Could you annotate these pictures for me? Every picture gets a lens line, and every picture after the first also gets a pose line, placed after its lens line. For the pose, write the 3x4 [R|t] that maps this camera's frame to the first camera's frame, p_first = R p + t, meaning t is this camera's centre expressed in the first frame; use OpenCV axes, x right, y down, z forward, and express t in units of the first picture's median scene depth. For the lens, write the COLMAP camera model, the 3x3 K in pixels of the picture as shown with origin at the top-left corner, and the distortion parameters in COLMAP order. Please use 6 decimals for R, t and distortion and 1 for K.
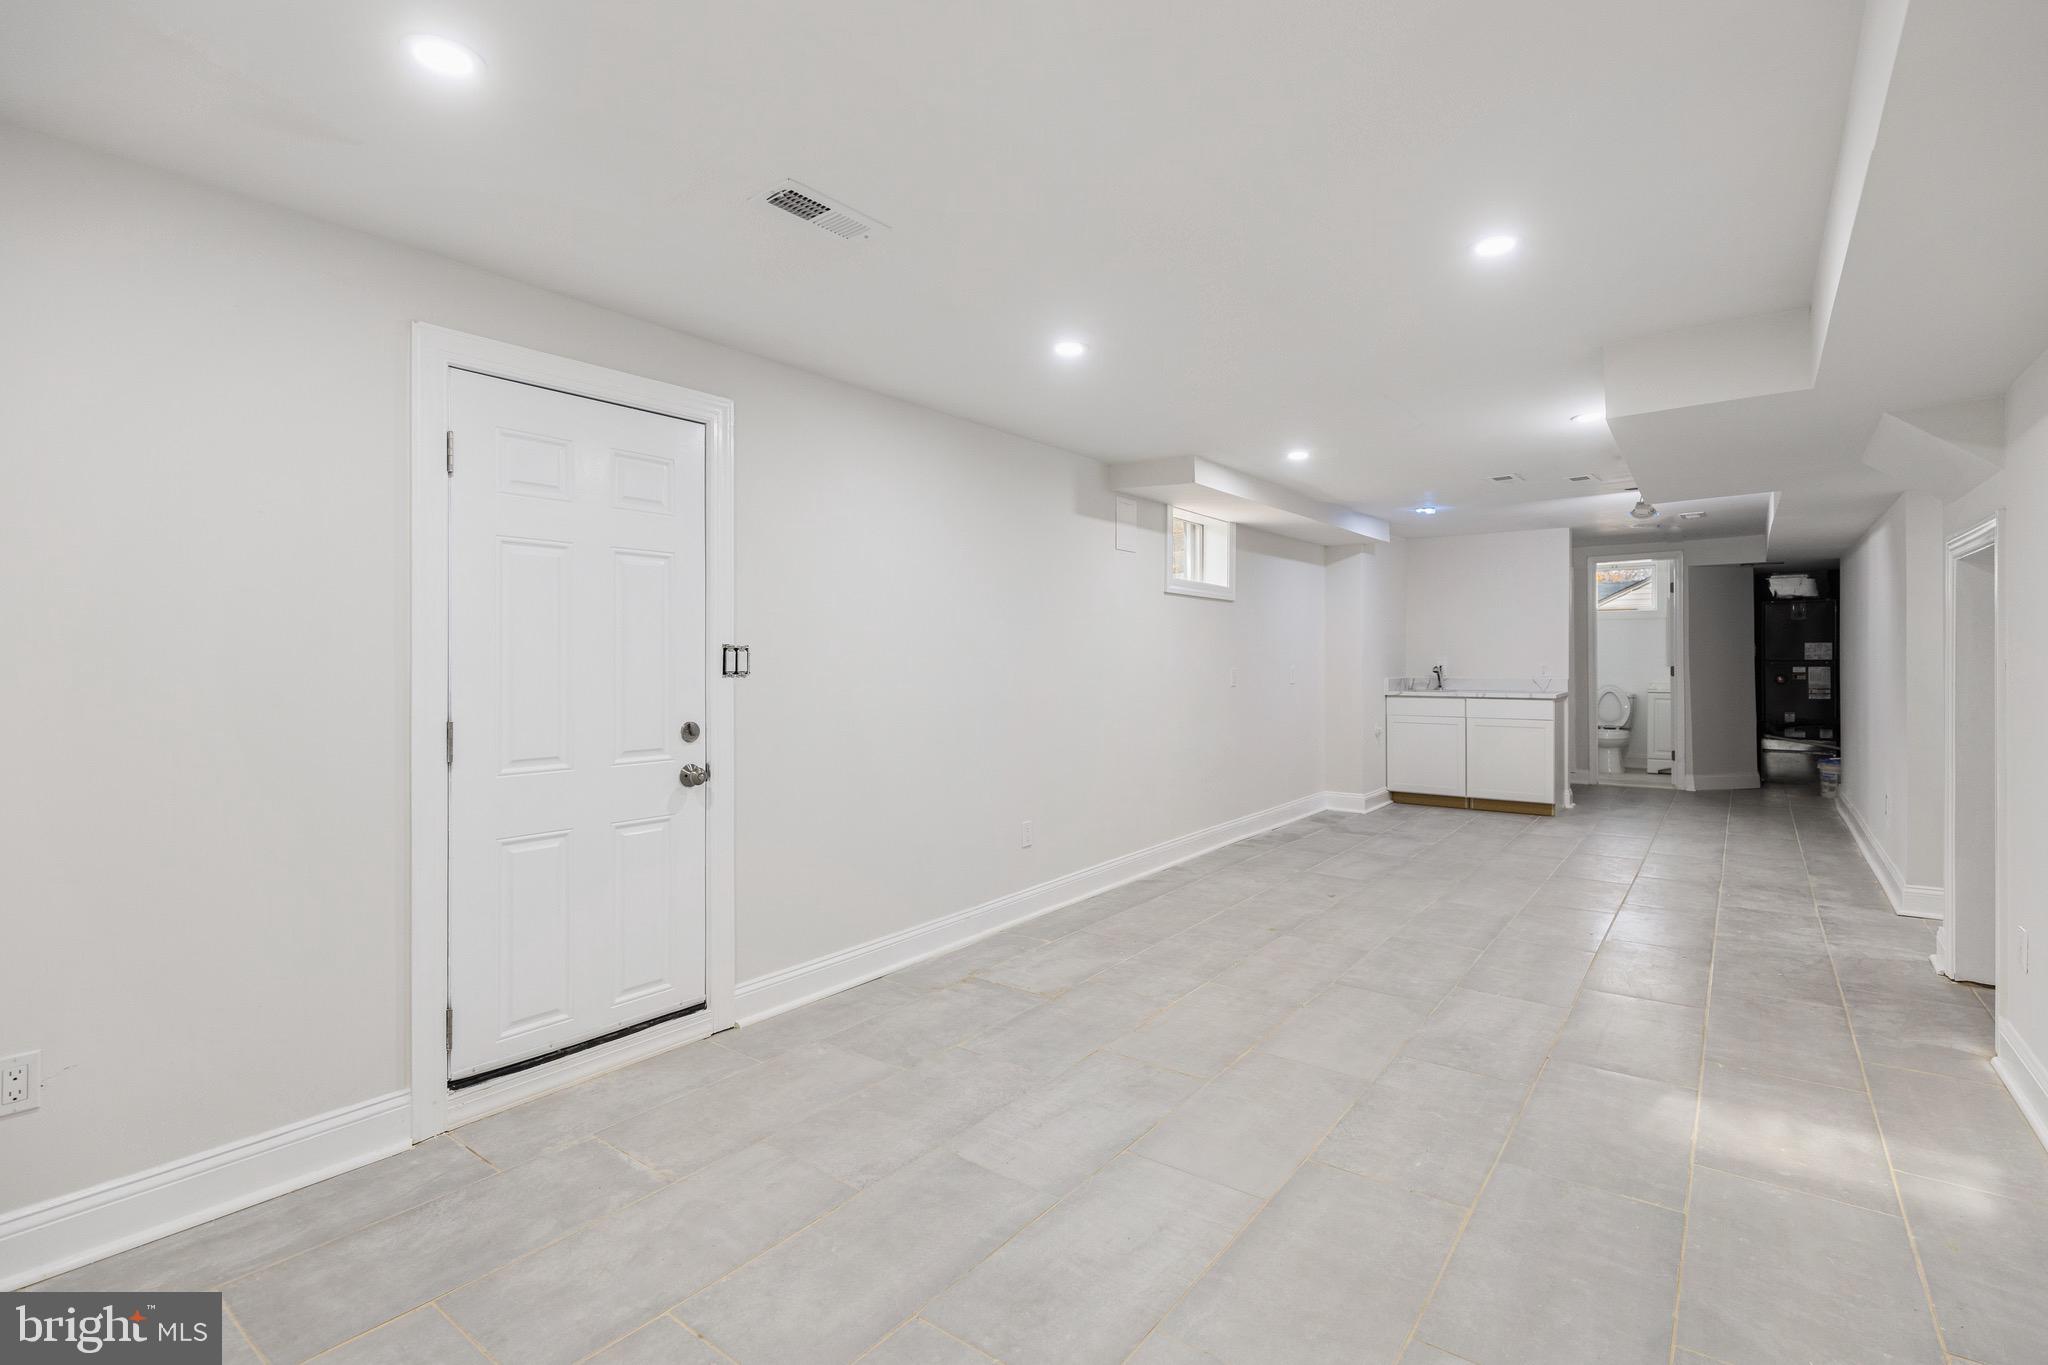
lens RADIAL K [[940.9, 0, 1026.4], [0, 940.9, 670.8], [0, 0, 1]] dist [0.003841, 0.000462]
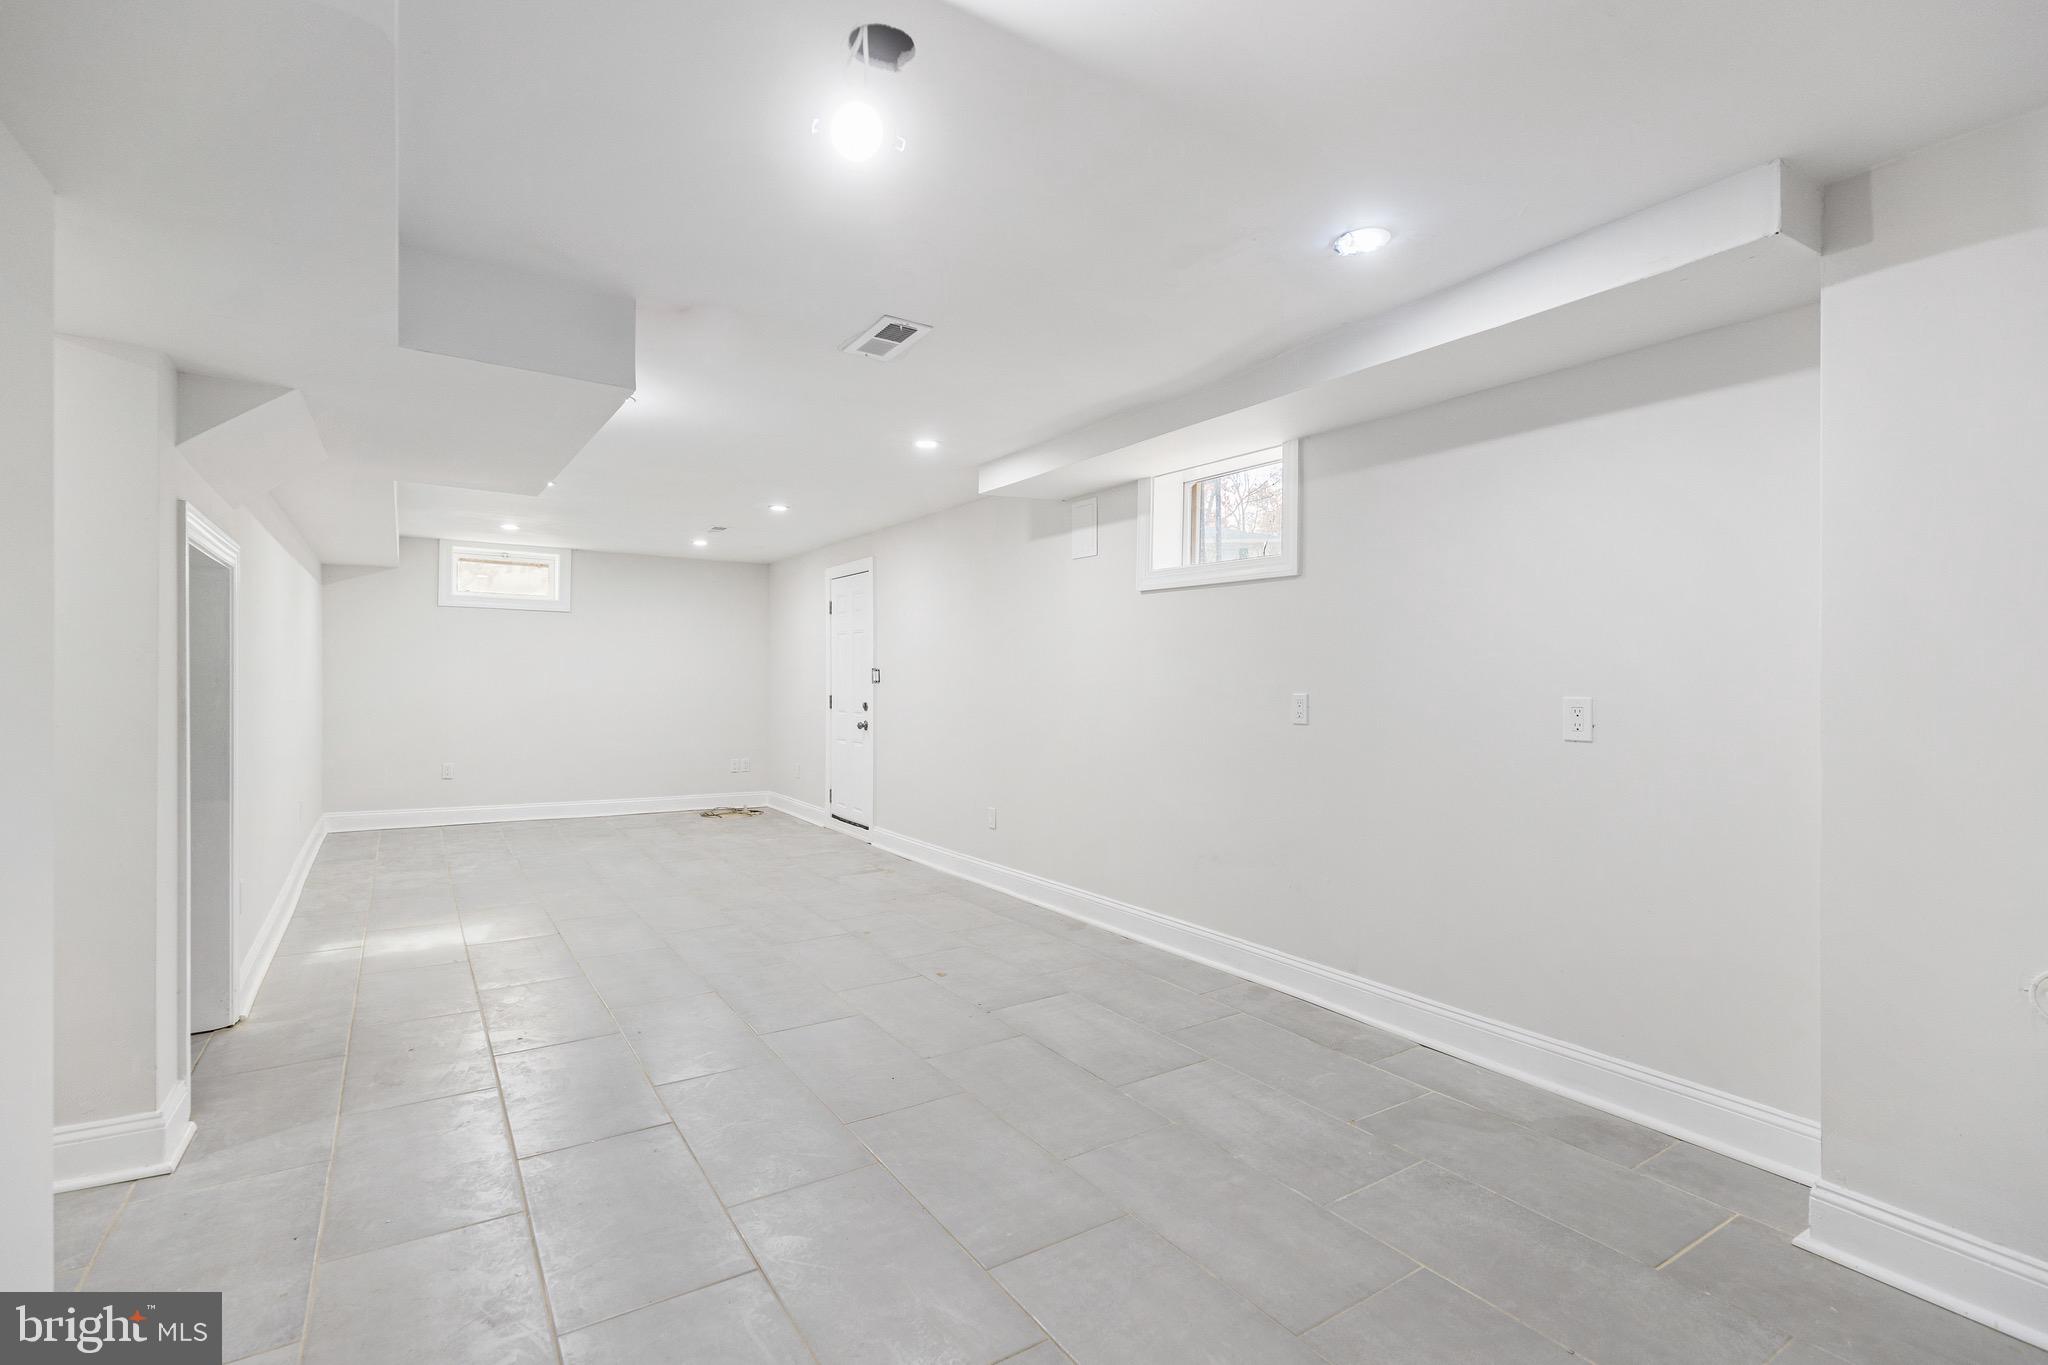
lens RADIAL K [[940.9, 0, 1025.2], [0, 940.9, 677.1], [0, 0, 1]] dist [0.003841, 0.000462]
pose [[-0.338466, 0.007728, -0.940947, 1.402667], [-0.007359, 0.999914, 0.010860, -0.029757], [0.940950, 0.010600, -0.338380, 1.789552]]
